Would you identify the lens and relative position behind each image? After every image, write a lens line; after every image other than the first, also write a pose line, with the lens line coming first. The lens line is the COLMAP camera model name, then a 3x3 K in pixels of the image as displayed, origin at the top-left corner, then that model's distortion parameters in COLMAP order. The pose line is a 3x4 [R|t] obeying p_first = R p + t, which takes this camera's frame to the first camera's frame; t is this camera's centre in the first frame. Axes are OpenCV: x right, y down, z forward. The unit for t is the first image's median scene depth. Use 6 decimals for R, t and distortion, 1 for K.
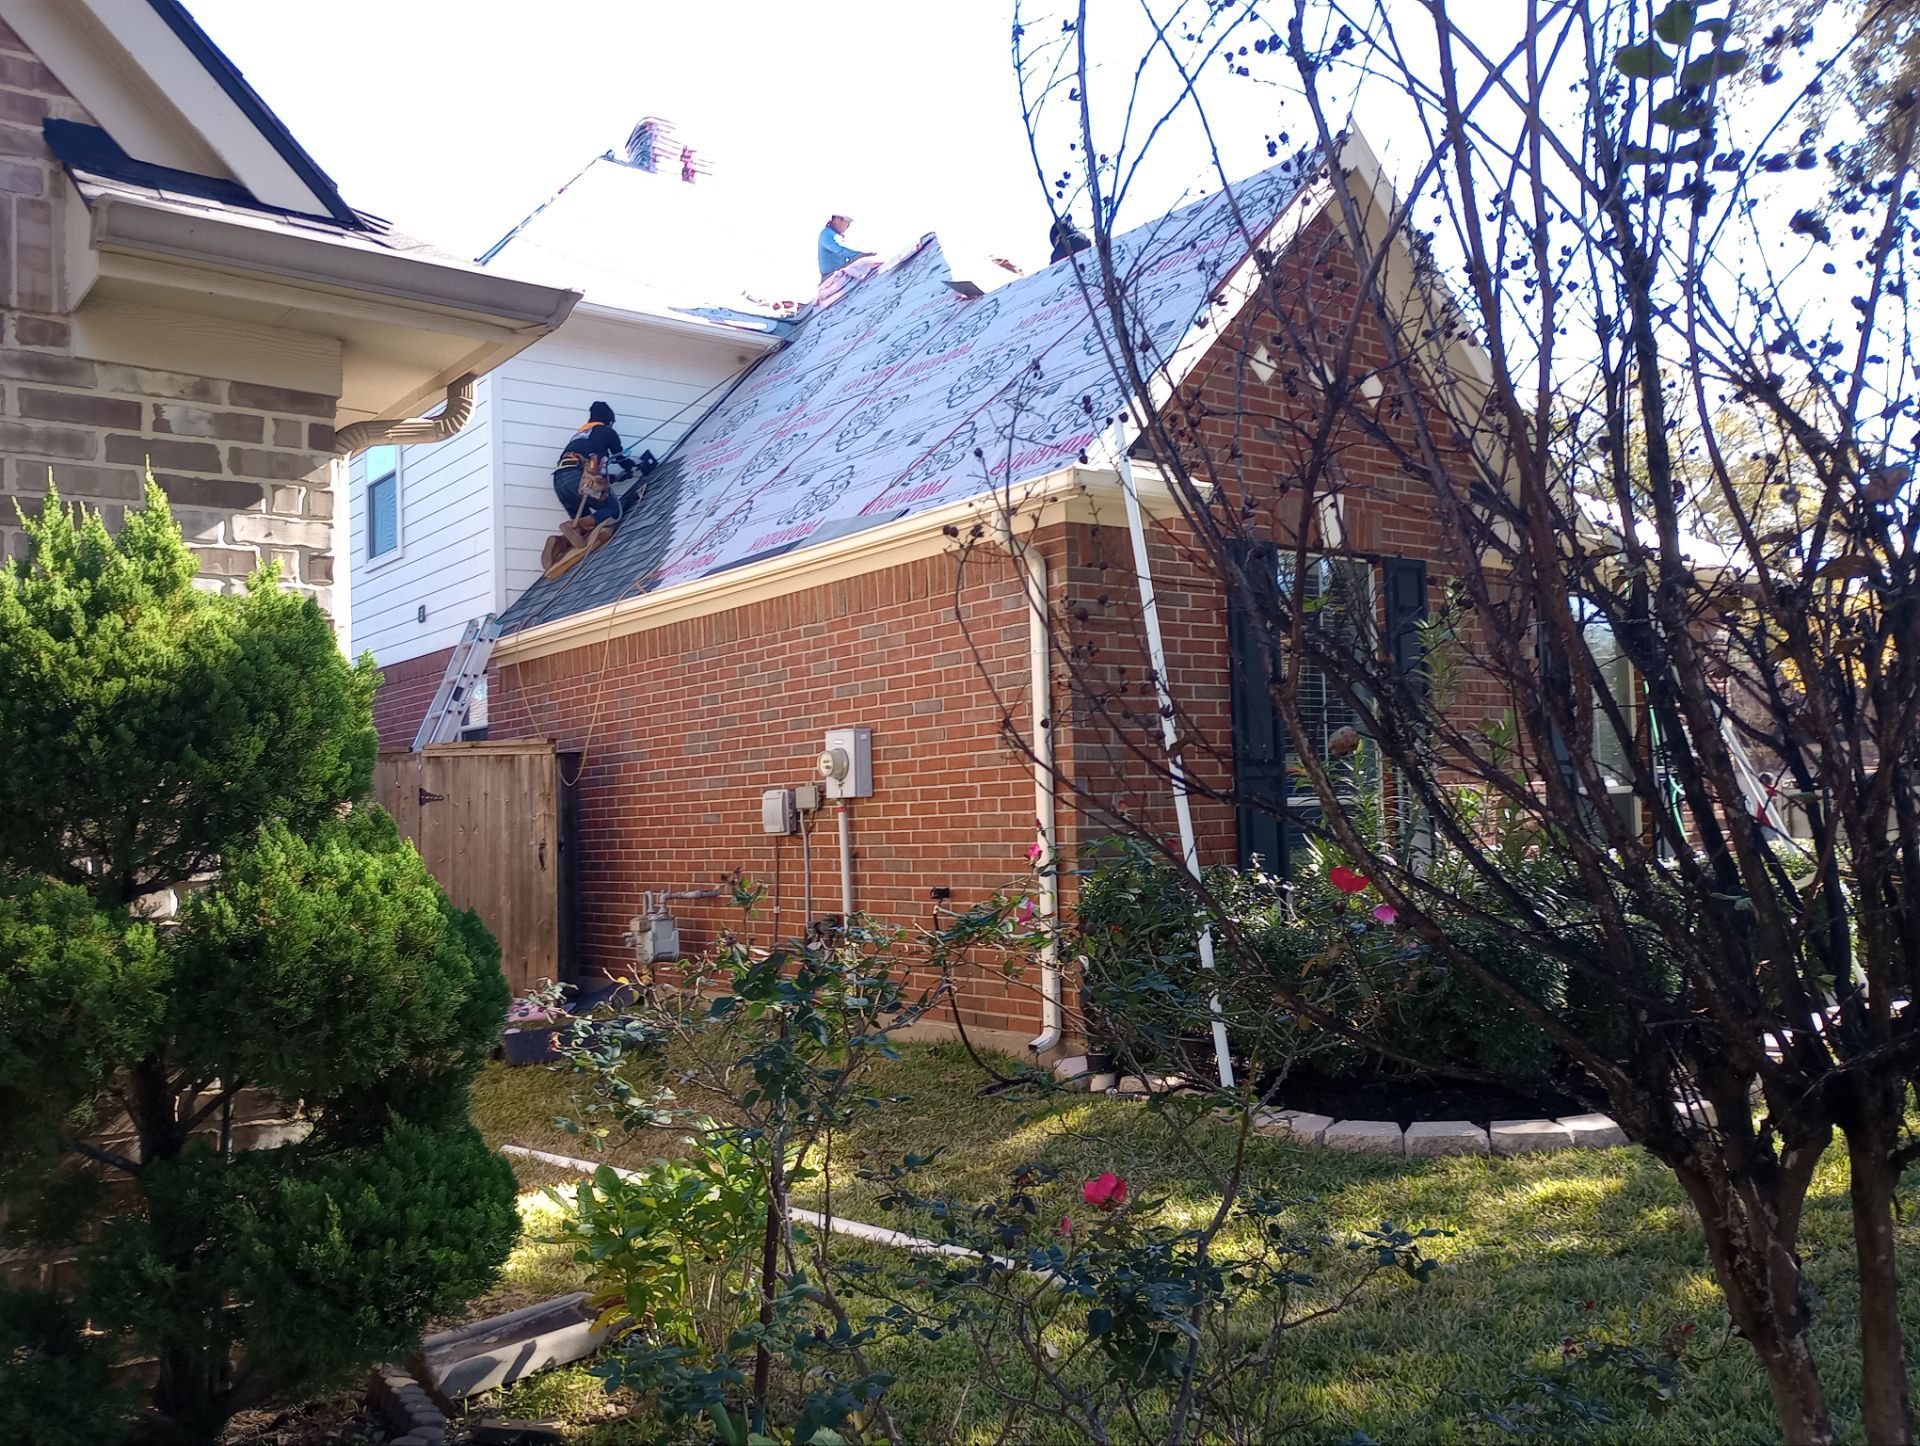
lens RADIAL K [[1612.2, 0, 864.4], [0, 1612.2, 743.0], [0, 0, 1]] dist [0.107239, -0.136867]
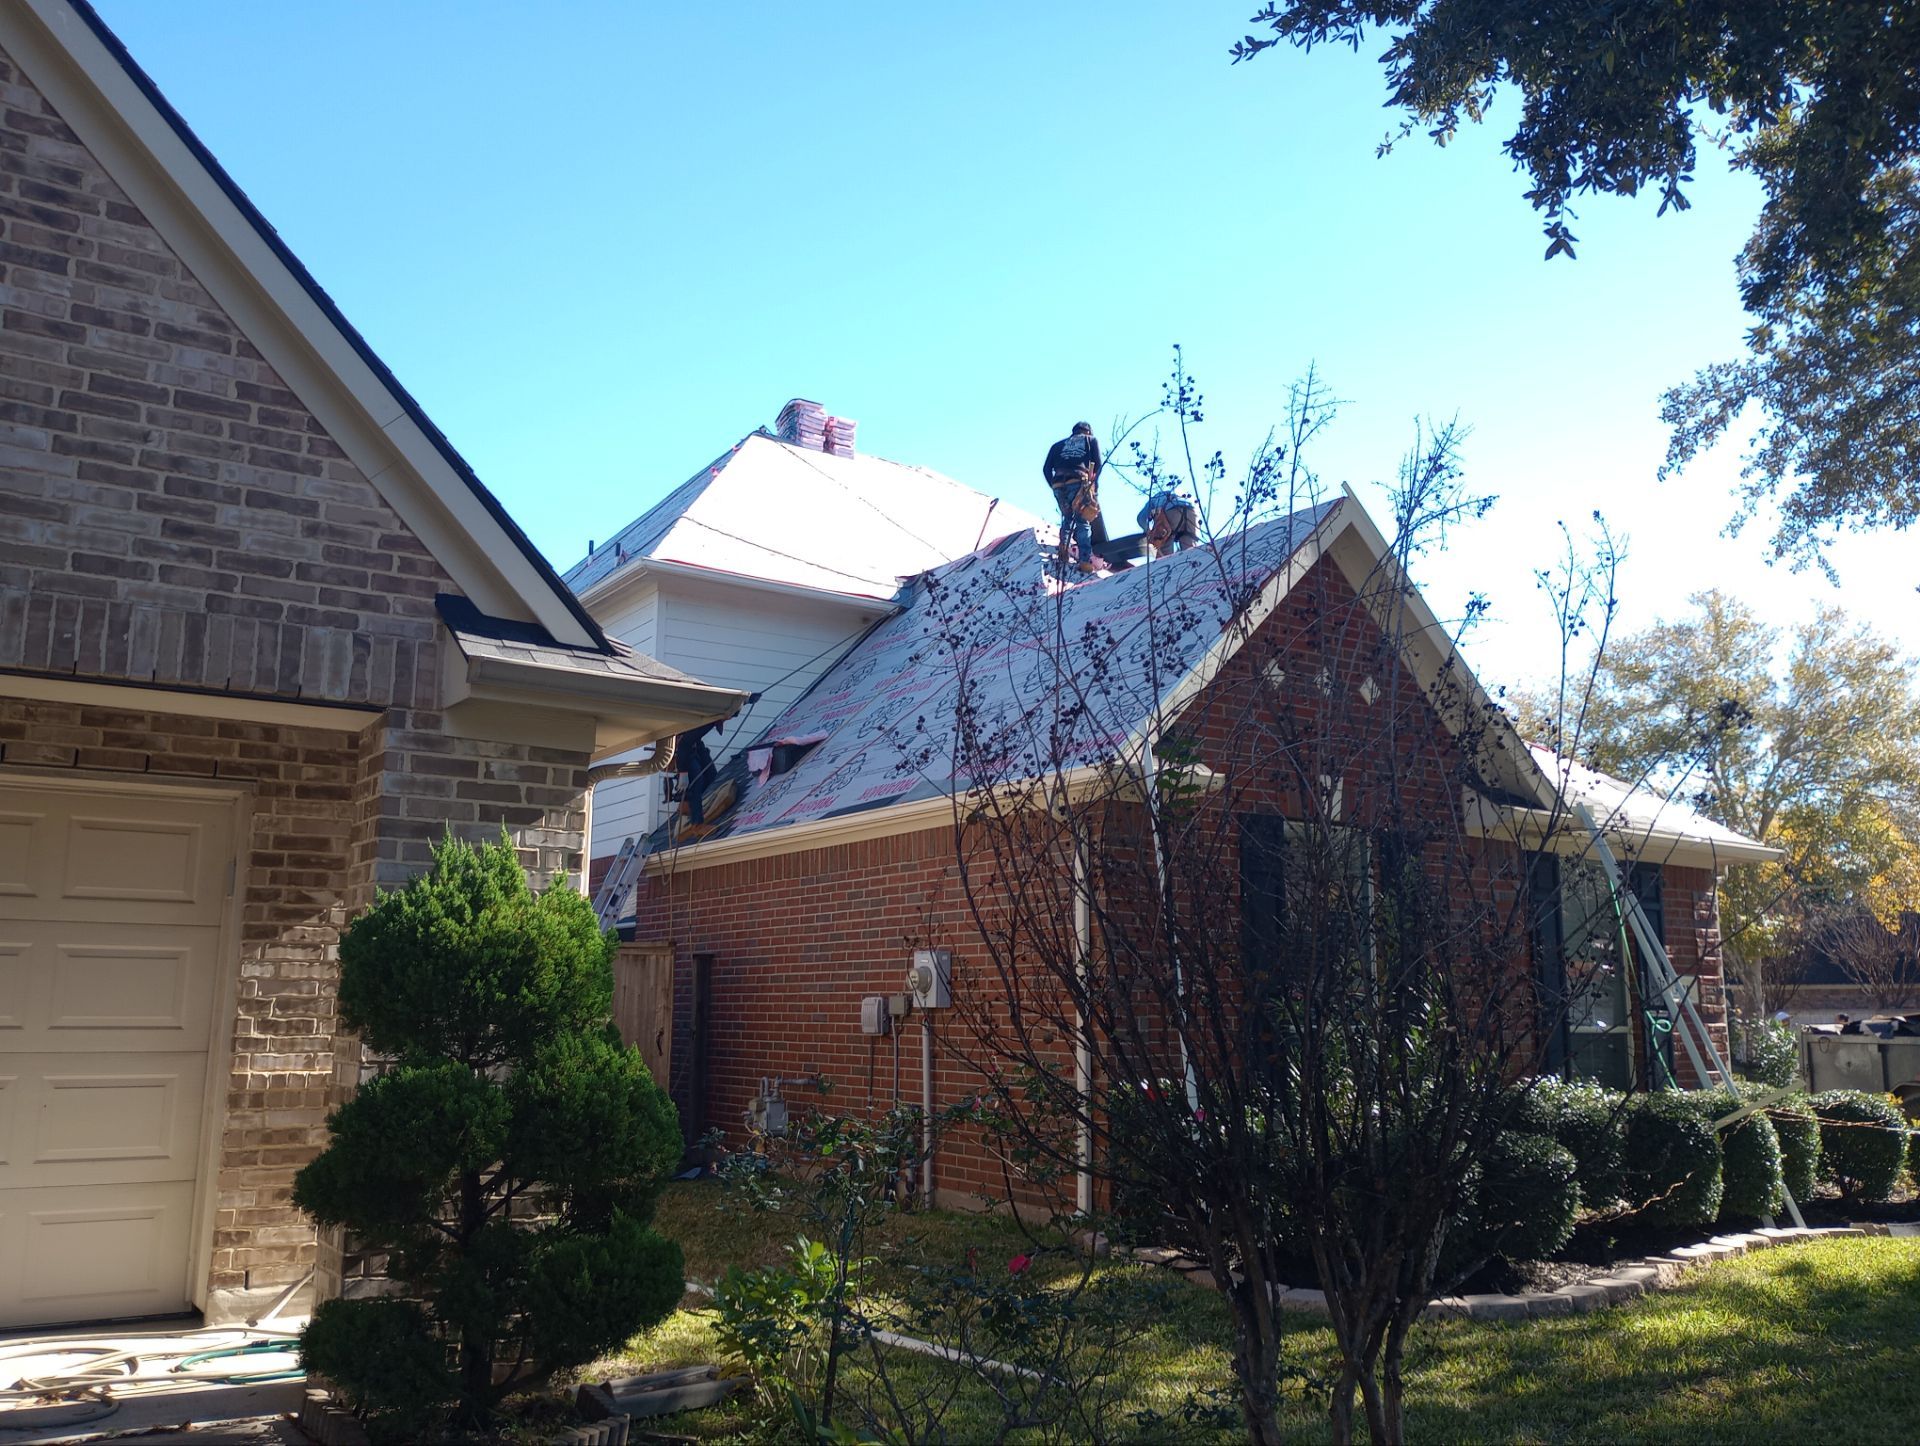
lens RADIAL K [[1612.2, 0, 864.4], [0, 1612.2, 743.0], [0, 0, 1]] dist [0.107239, -0.136867]
pose [[0.996446, 0.031732, -0.078030, 0.030126], [-0.040519, 0.992684, -0.113736, -0.024478], [0.073850, 0.116493, 0.990442, -0.250147]]
